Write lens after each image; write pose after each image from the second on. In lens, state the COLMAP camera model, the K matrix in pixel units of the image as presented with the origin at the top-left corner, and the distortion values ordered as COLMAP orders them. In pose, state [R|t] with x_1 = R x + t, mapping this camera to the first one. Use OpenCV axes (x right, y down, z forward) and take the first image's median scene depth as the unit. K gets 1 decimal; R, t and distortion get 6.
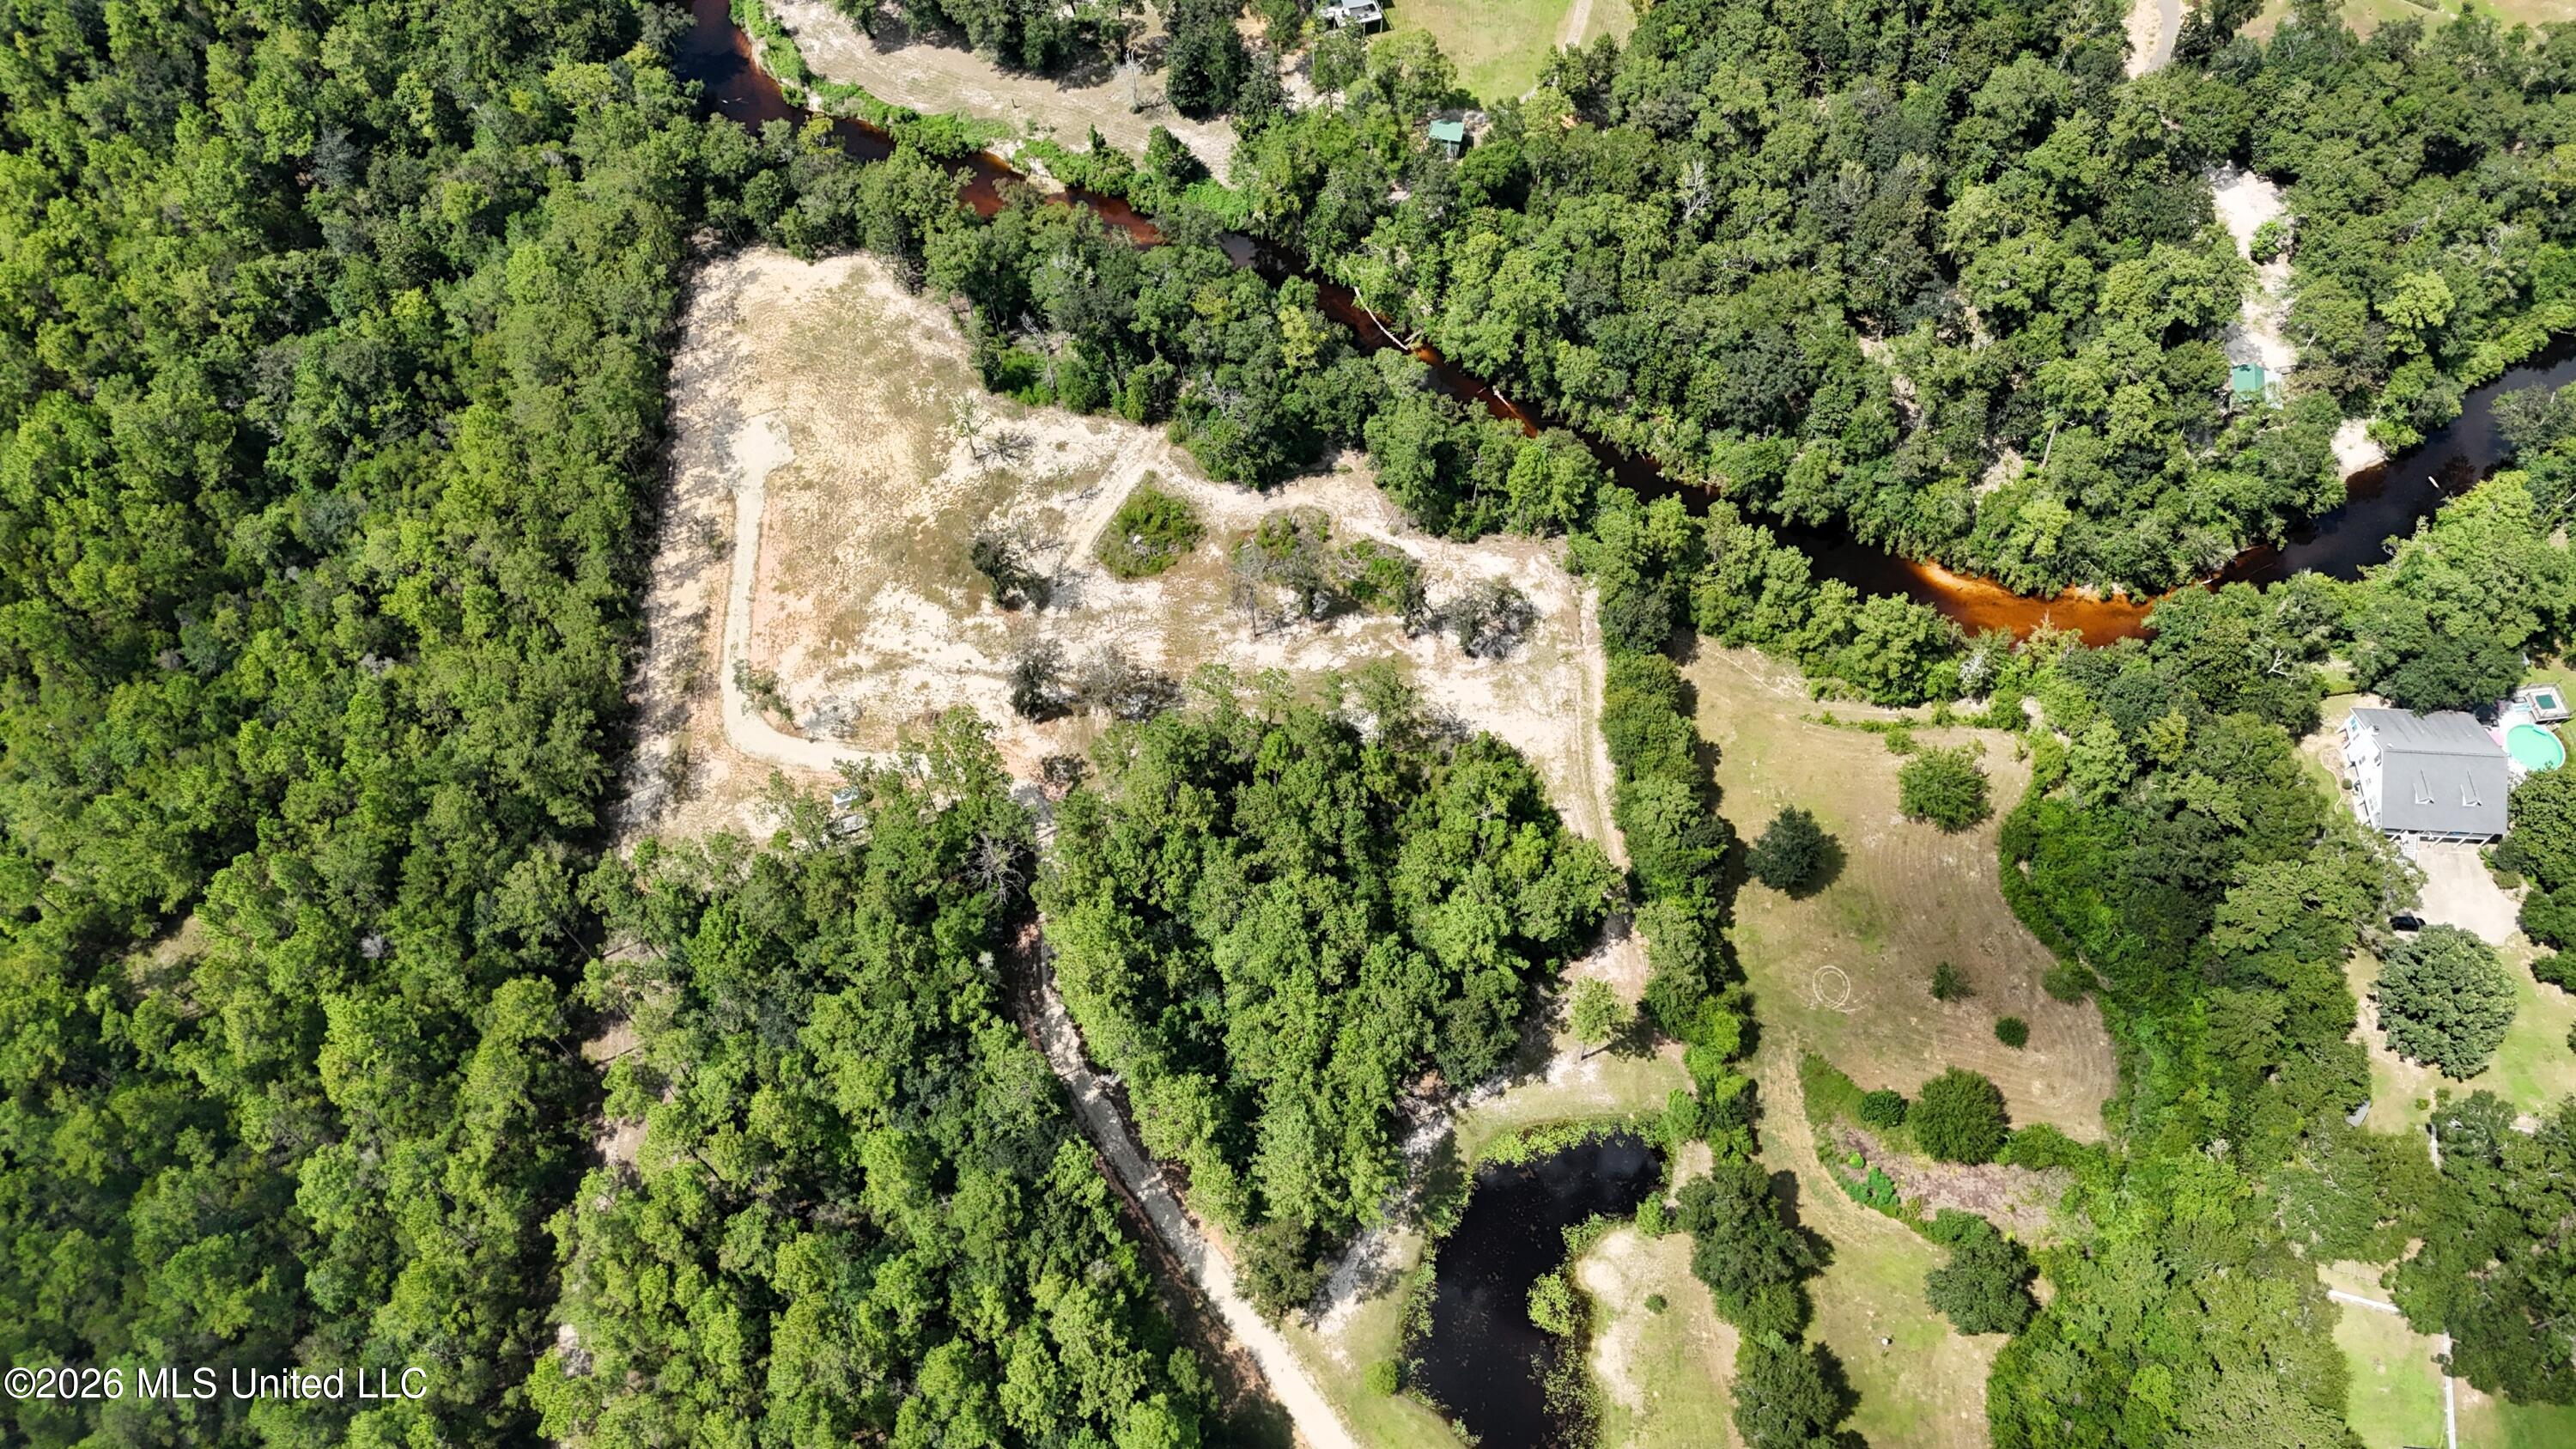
lens RADIAL K [[1893.4, 0, 1292.7], [0, 1893.4, 730.5], [0, 0, 1]] dist [0.079101, -0.075396]
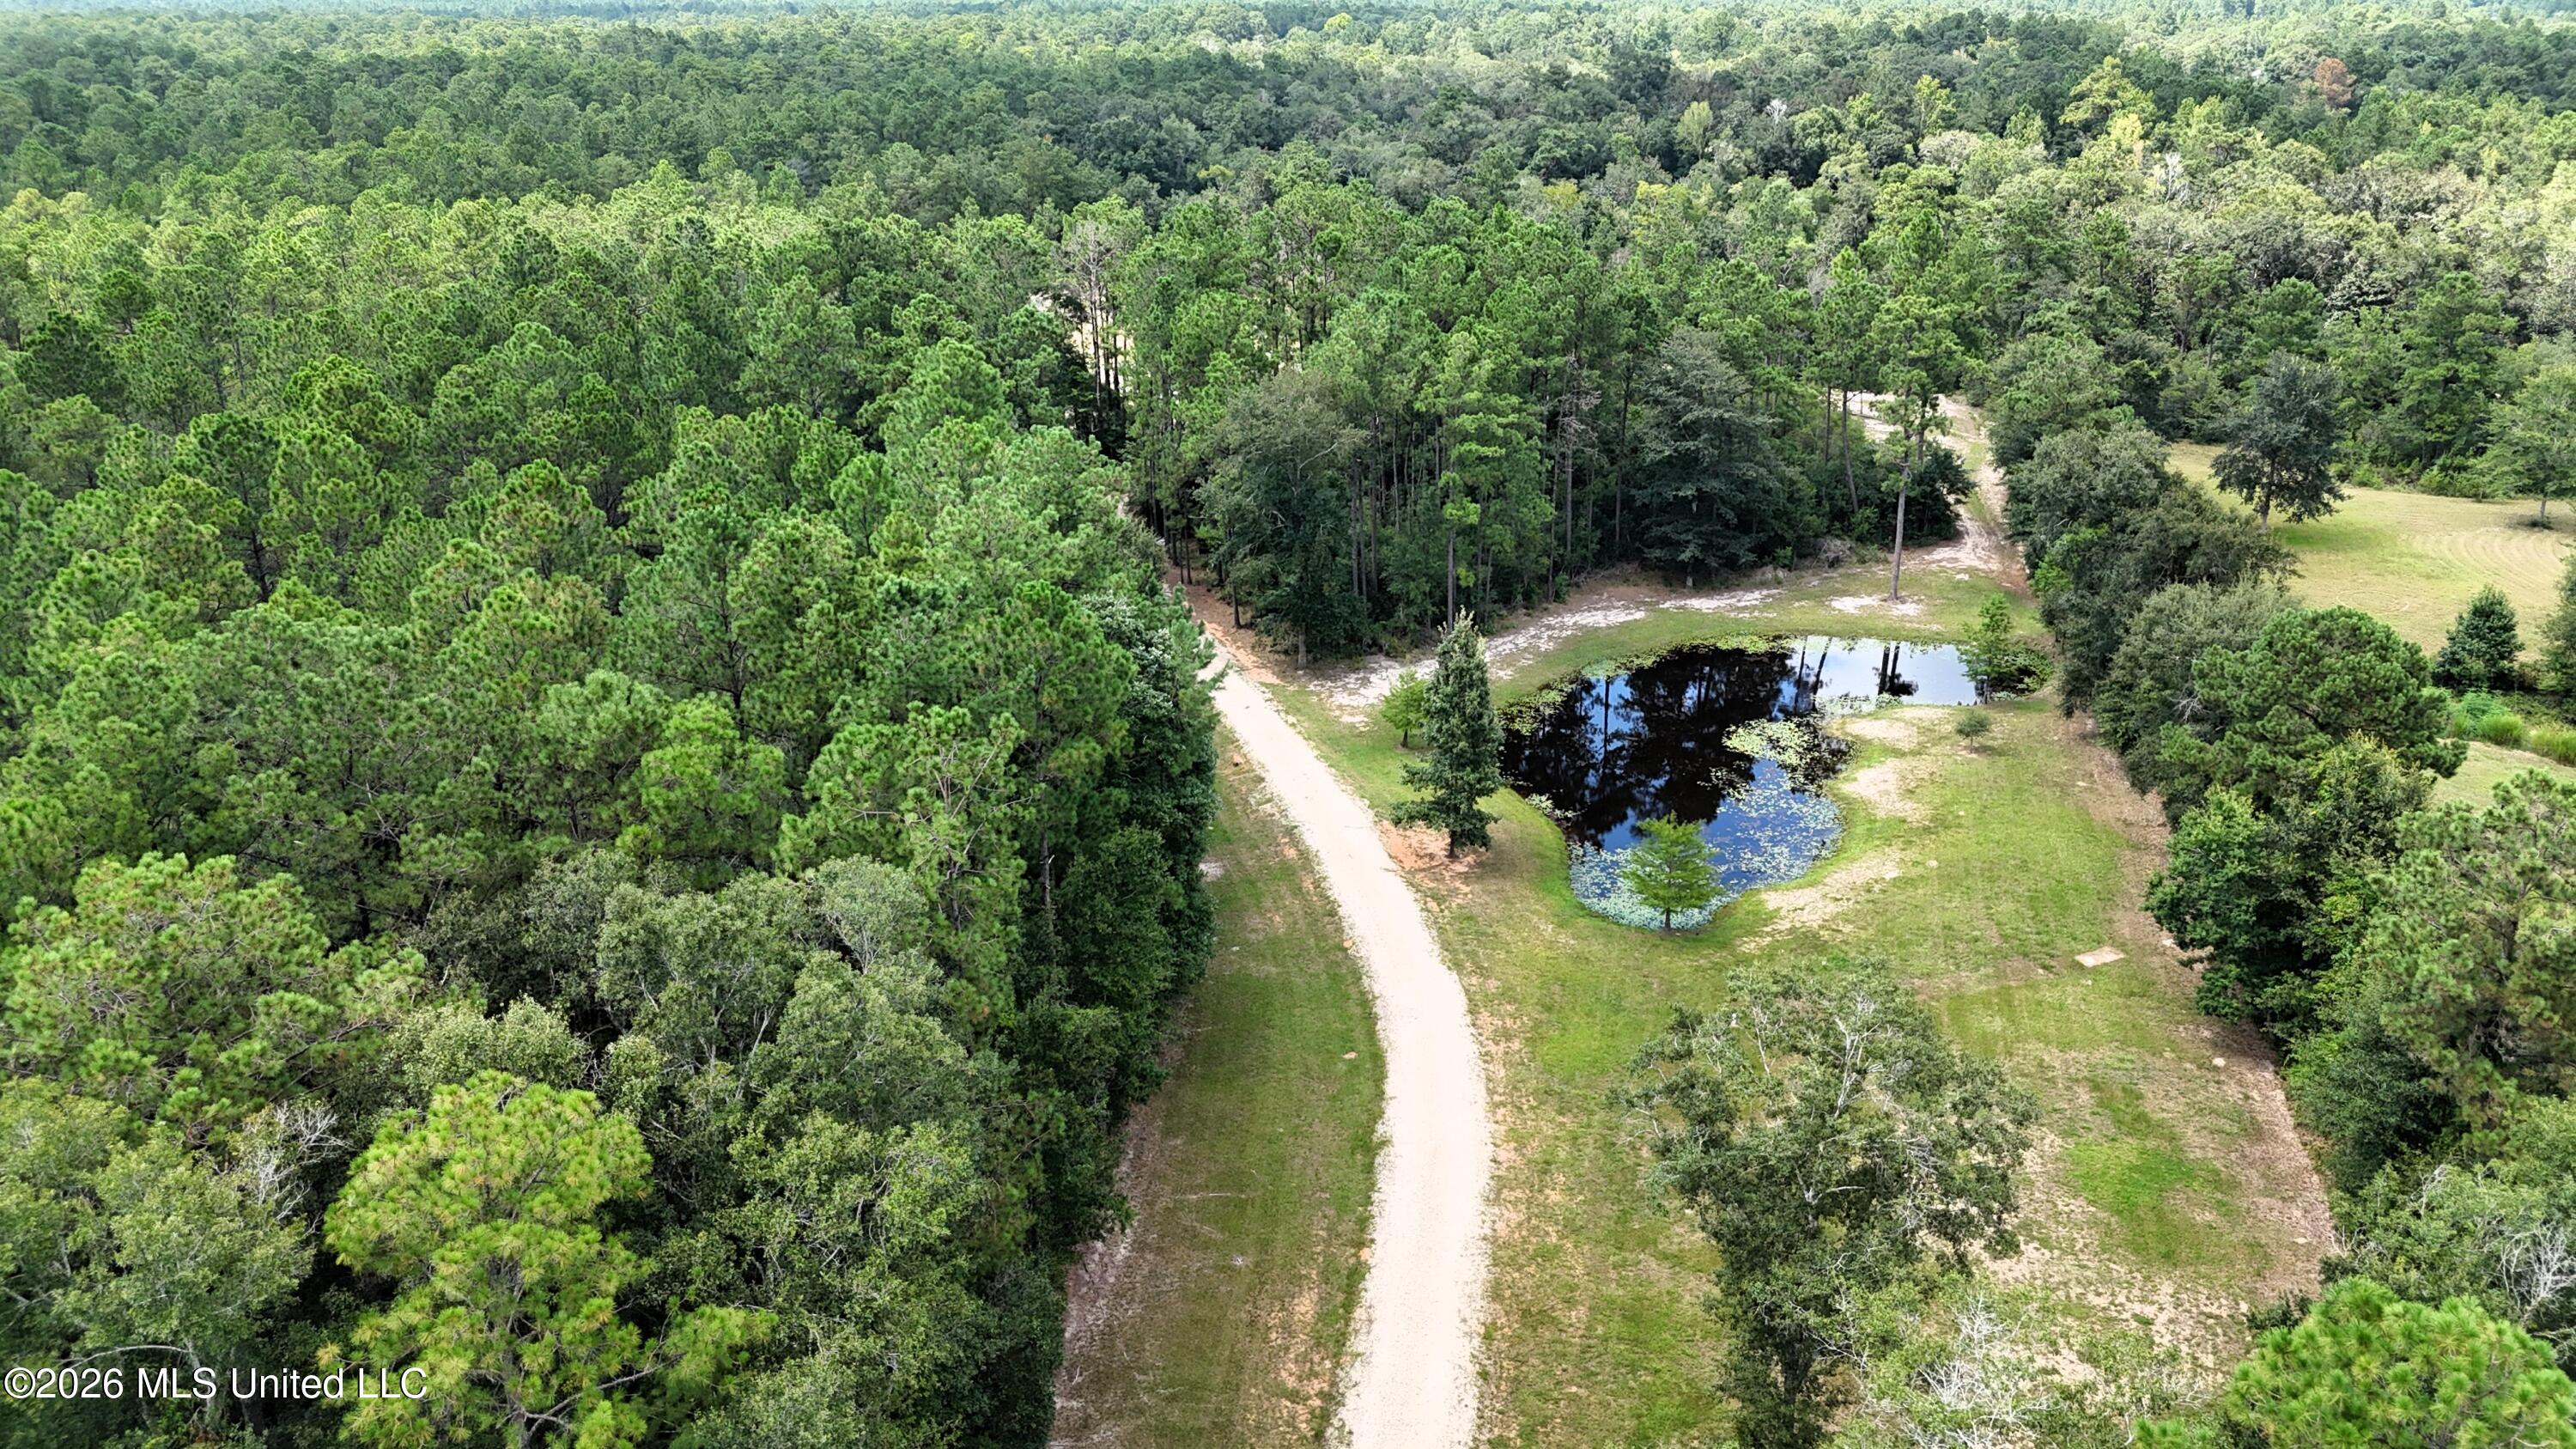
lens RADIAL K [[1893.4, 0, 1292.8], [0, 1893.4, 722.3], [0, 0, 1]] dist [0.079101, -0.075396]
pose [[0.945290, 0.118293, -0.304030, 0.139754], [-0.282936, 0.761211, -0.583528, 0.525939], [0.162403, 0.637624, 0.753034, 0.478399]]
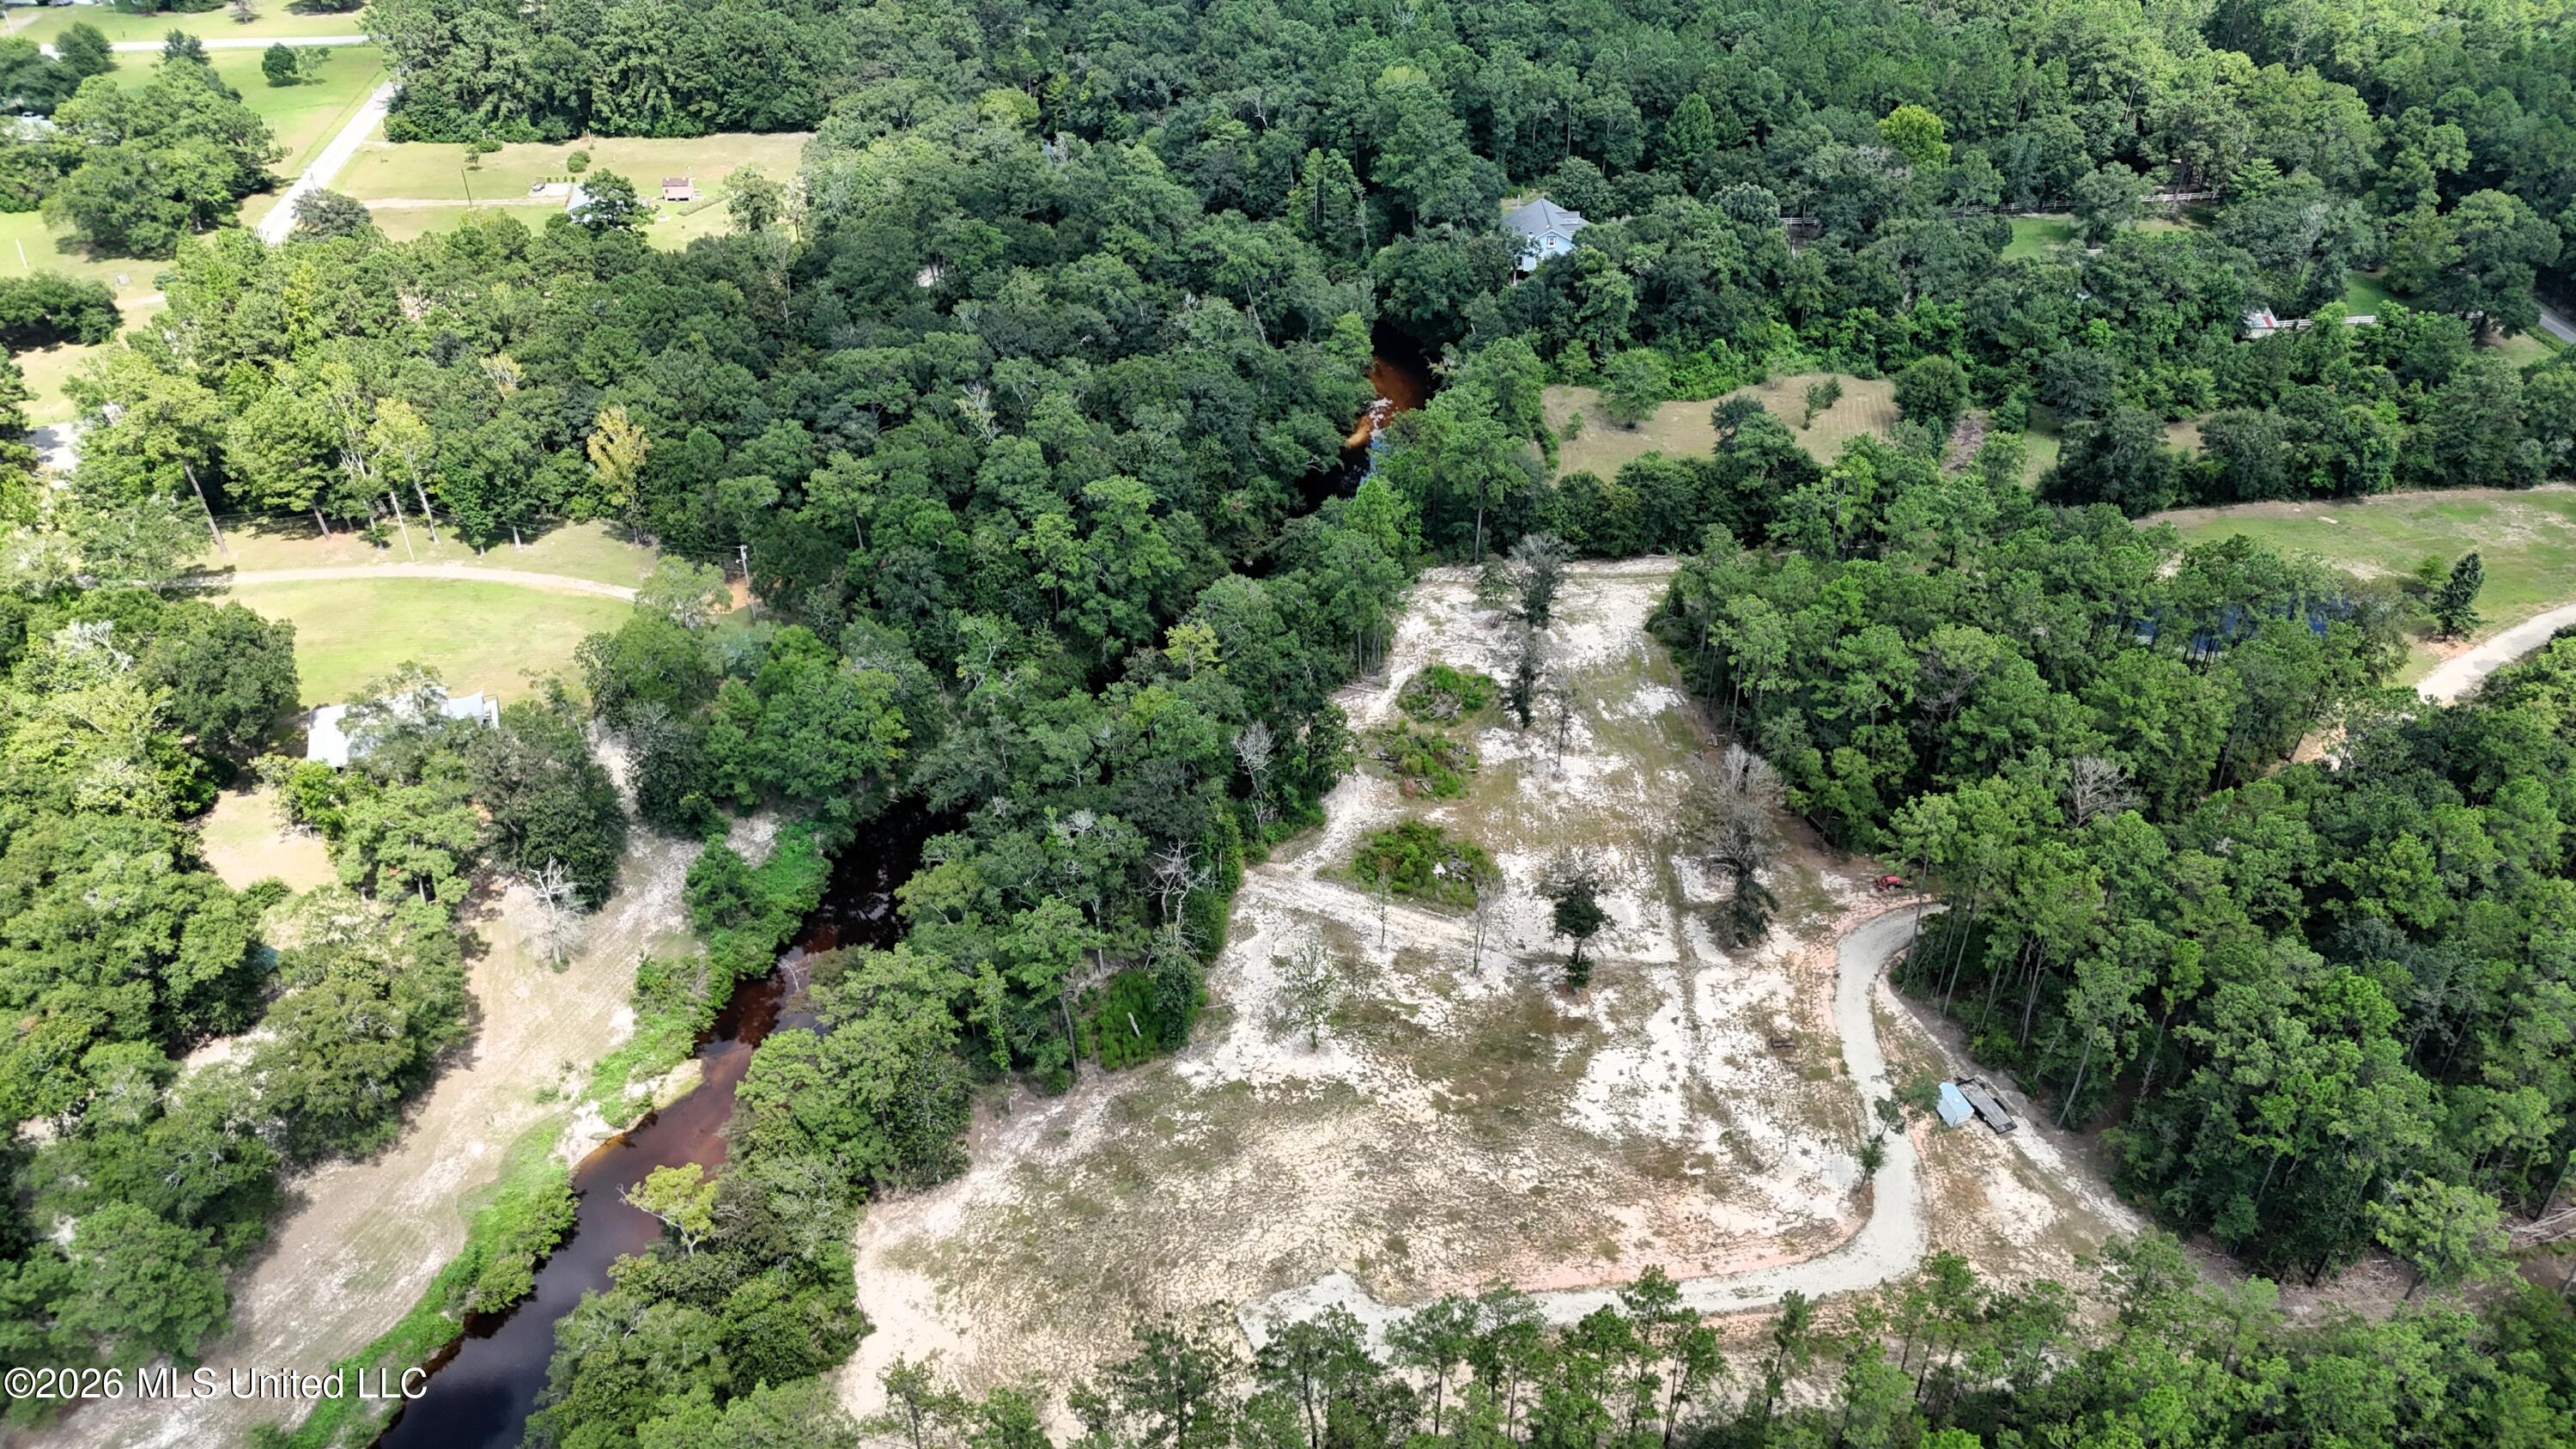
lens RADIAL K [[1893.4, 0, 1288.9], [0, 1893.4, 731.3], [0, 0, 1]] dist [0.079101, -0.075396]
pose [[-0.064510, -0.575631, 0.815161, -0.658378], [0.865308, 0.374620, 0.333019, -0.424064], [-0.497072, 0.726848, 0.473932, 0.647281]]
